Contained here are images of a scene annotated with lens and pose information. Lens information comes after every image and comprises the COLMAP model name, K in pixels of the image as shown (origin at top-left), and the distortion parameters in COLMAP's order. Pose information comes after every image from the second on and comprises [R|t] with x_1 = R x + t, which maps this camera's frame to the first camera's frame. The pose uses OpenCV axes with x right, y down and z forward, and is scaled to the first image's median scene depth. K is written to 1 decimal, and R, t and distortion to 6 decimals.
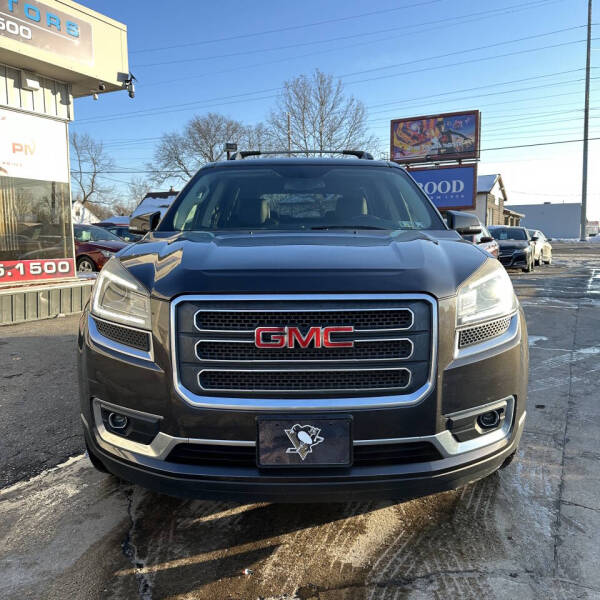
lens RADIAL K [[558.1, 0, 301.2], [0, 558.1, 294.4], [0, 0, 1]] dist [0.068883, -0.110170]
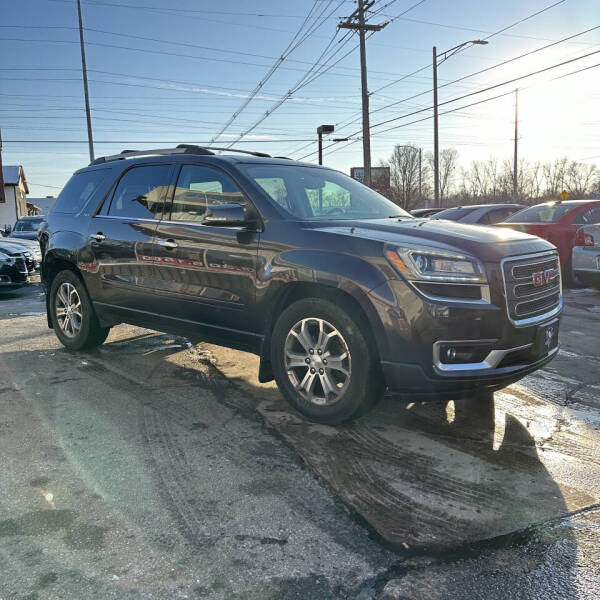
lens RADIAL K [[558.9, 0, 279.0], [0, 558.9, 301.3], [0, 0, 1]] dist [0.141051, -0.271137]
pose [[0.680167, -0.110379, 0.724699, -1.501117], [0.095194, 0.993527, 0.061980, -0.030926], [-0.726850, 0.026830, 0.686272, 0.320428]]
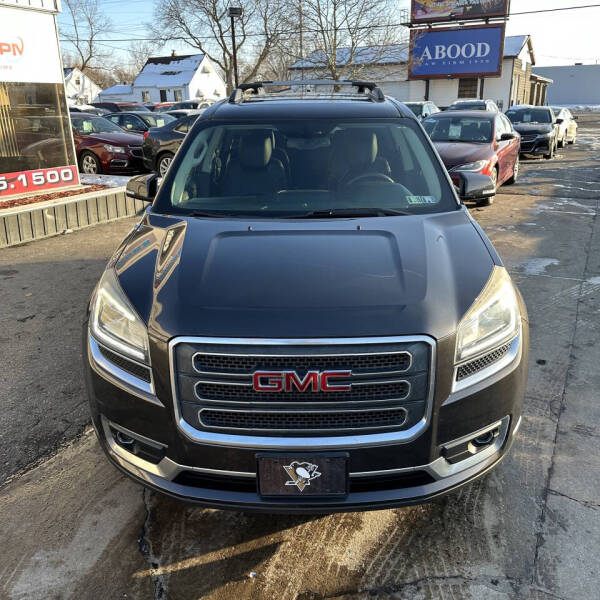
lens RADIAL K [[558.1, 0, 301.2], [0, 558.1, 294.4], [0, 0, 1]] dist [0.068883, -0.110170]
pose [[0.999744, -0.001621, -0.022583, 0.022475], [0.006710, 0.973827, 0.227189, -0.249737], [0.021623, -0.227283, 0.973589, 0.045078]]
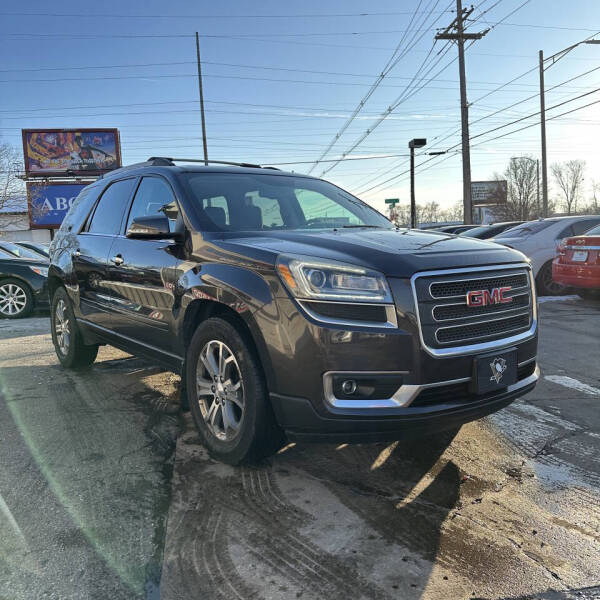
lens RADIAL K [[559.1, 0, 284.2], [0, 559.1, 299.0], [0, 0, 1]] dist [0.086411, -0.117808]
pose [[0.810503, -0.077984, 0.580519, -1.010906], [0.091561, 0.995782, 0.005933, 0.021879], [-0.578533, 0.048345, 0.814225, 0.120204]]
